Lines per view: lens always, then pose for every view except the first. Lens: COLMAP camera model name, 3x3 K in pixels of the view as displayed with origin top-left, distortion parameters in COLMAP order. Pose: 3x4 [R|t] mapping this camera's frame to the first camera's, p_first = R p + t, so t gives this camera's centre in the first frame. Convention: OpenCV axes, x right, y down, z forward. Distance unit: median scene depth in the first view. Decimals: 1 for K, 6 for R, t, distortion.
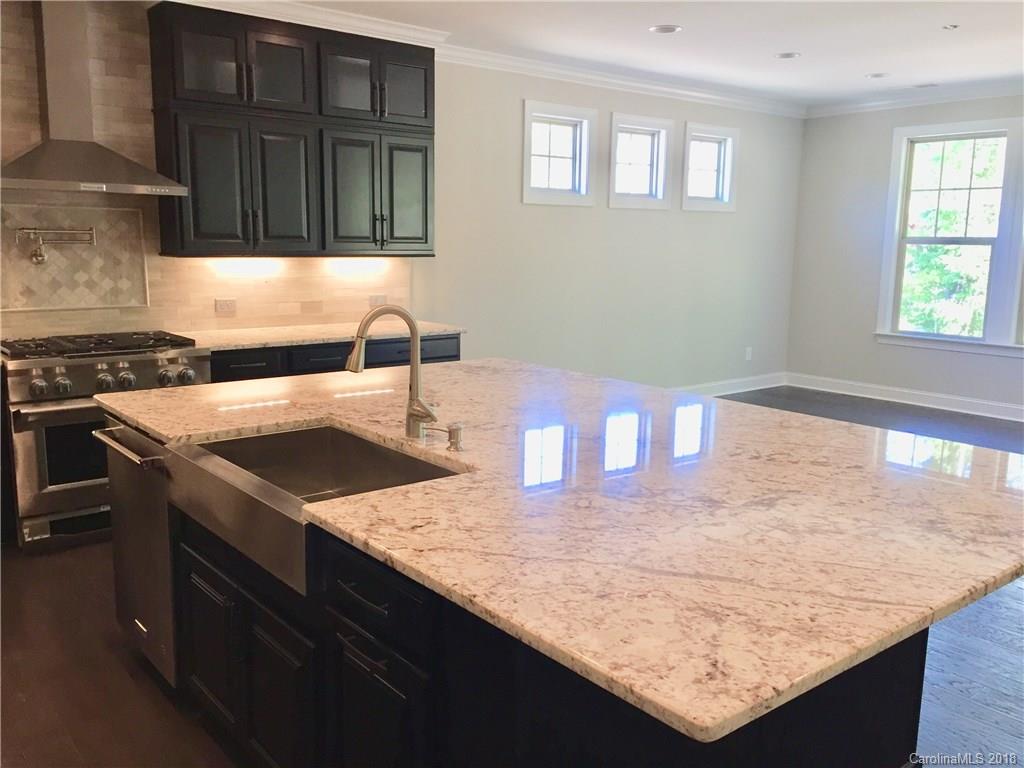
lens RADIAL K [[885.9, 0, 510.8], [0, 885.9, 383.4], [0, 0, 1]] dist [0.087423, -0.111702]
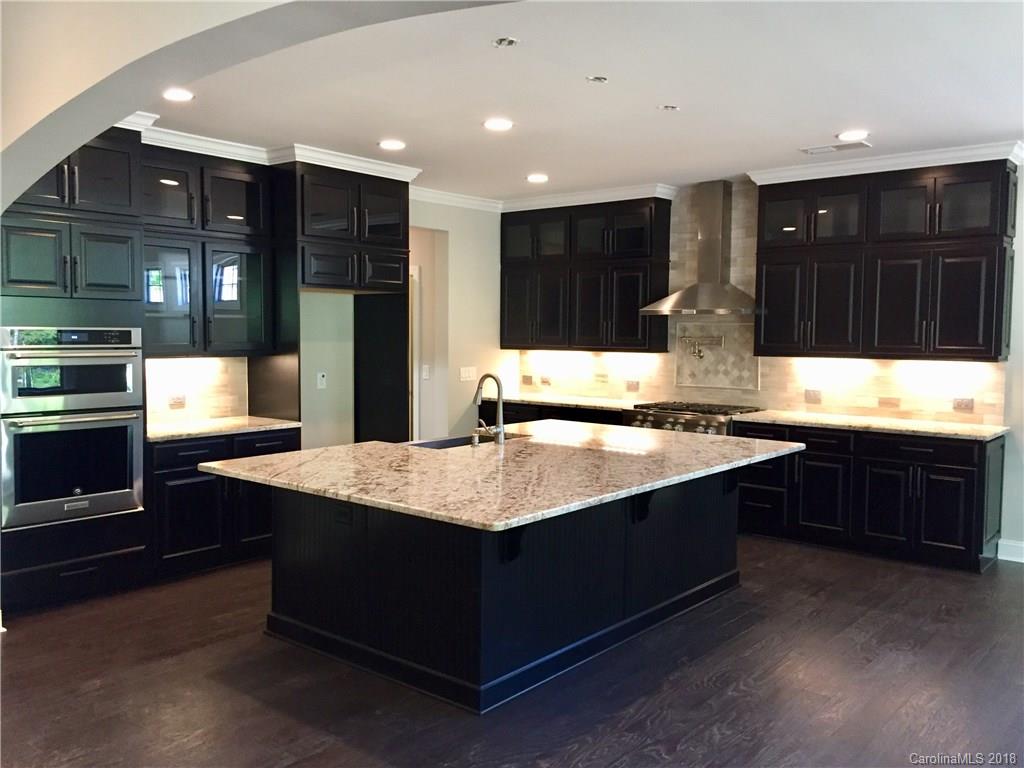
lens RADIAL K [[885.9, 0, 511.2], [0, 885.9, 381.5], [0, 0, 1]] dist [0.087423, -0.111702]
pose [[0.170287, 0.049160, -0.984167, 2.312120], [-0.166755, 0.985787, 0.020388, -0.156102], [0.971182, 0.160643, 0.176065, 0.909012]]
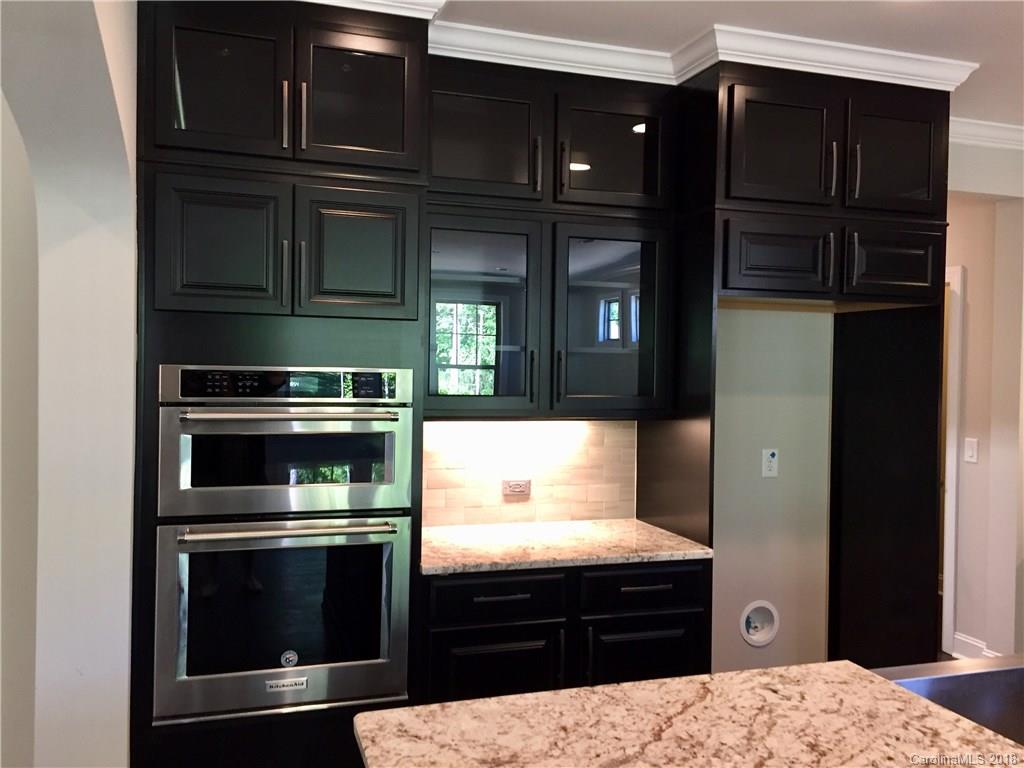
lens RADIAL K [[885.9, 0, 508.2], [0, 885.9, 378.2], [0, 0, 1]] dist [0.087423, -0.111702]
pose [[-0.378019, -0.004102, -0.925789, 0.874567], [-0.172164, 0.982859, 0.065943, -0.183272], [0.909649, 0.184316, -0.372245, 0.975665]]
